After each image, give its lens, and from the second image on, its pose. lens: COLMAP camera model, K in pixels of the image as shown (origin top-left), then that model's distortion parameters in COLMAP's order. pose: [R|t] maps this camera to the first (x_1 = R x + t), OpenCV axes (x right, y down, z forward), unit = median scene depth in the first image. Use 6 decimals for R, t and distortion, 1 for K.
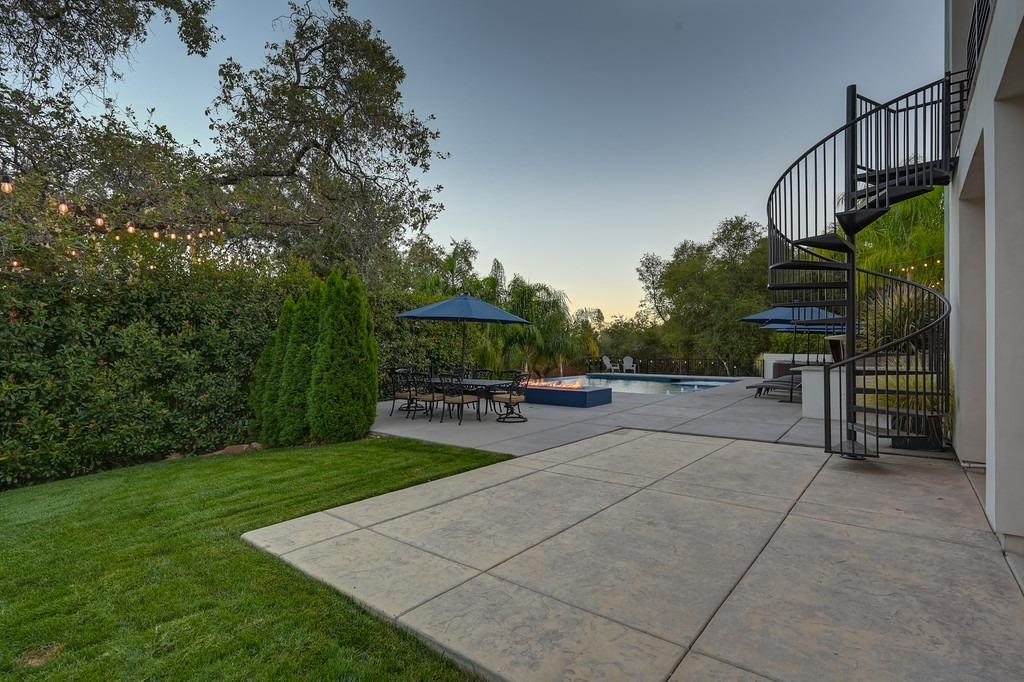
lens RADIAL K [[483.1, 0, 525.2], [0, 483.1, 358.8], [0, 0, 1]] dist [-0.015365, 0.000376]
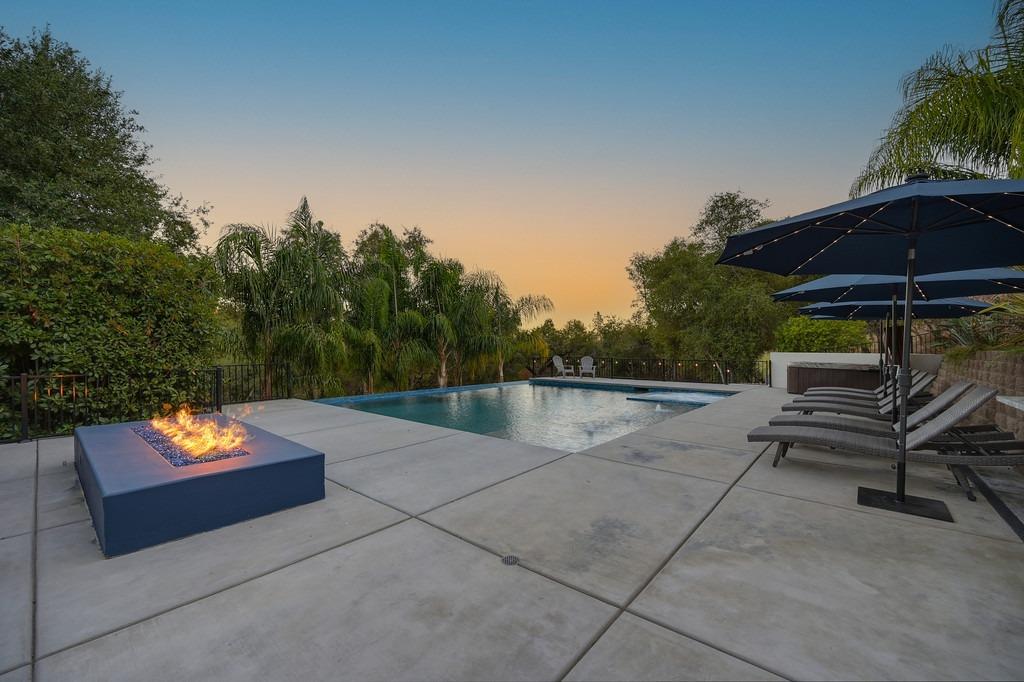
lens RADIAL K [[412.0, 0, 512.0], [0, 412.0, 341.0], [0, 0, 1]] dist [0.001479, 0.000054]
pose [[0.996743, -0.004652, -0.080509, 0.147670], [0.001279, 0.999121, -0.041890, -0.001878], [0.080633, 0.041650, 0.995873, 0.324452]]
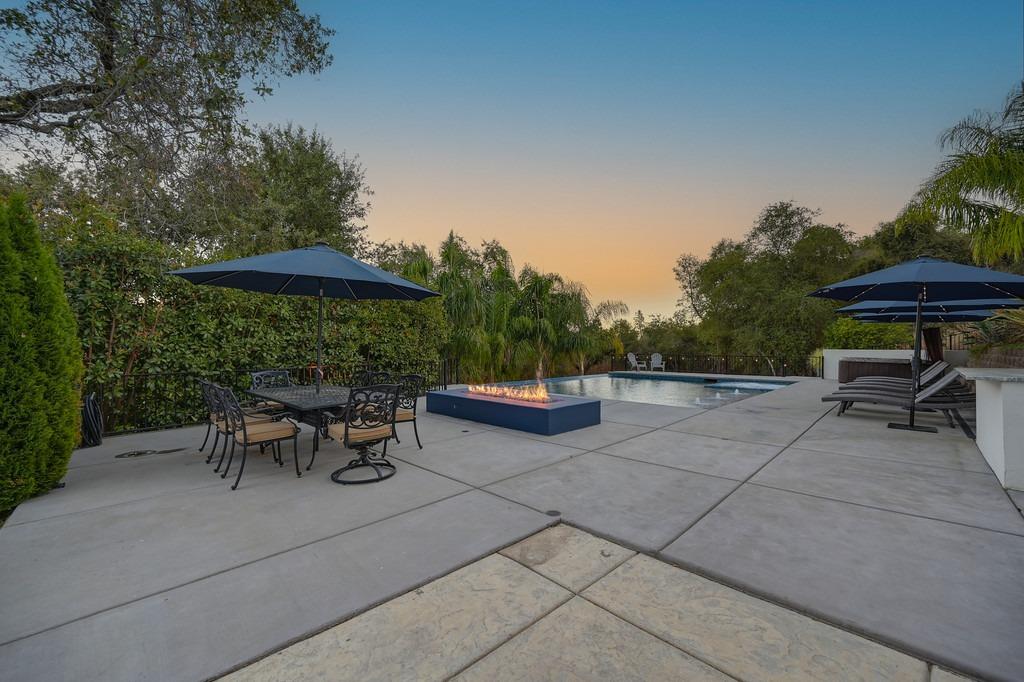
lens RADIAL K [[408.8, 0, 519.7], [0, 408.8, 352.3], [0, 0, 1]] dist [0.000201, -0.000158]
pose [[0.989814, -0.002940, -0.142335, 0.067144], [0.001603, 0.999954, -0.009506, 0.000406], [0.142356, 0.009181, 0.989773, 0.197449]]
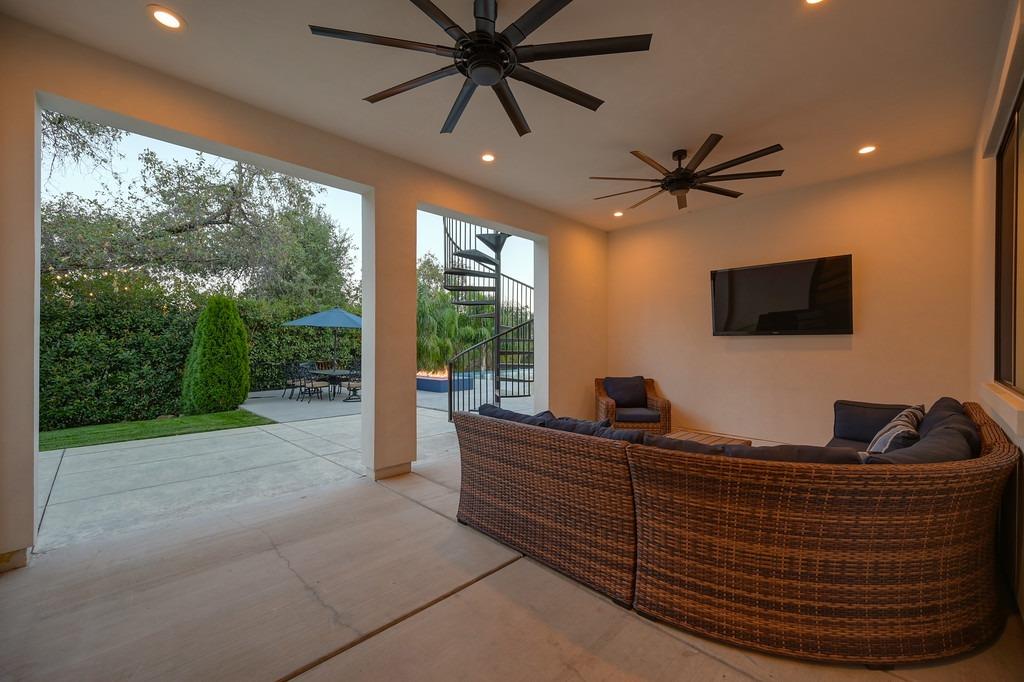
lens RADIAL K [[416.5, 0, 518.6], [0, 416.5, 351.3], [0, 0, 1]] dist [0.001698, 0.000172]
pose [[0.993024, -0.000938, -0.117912, 0.190424], [-0.000052, 0.999965, -0.008390, -0.000740], [0.117915, 0.008338, 0.992989, -0.037161]]
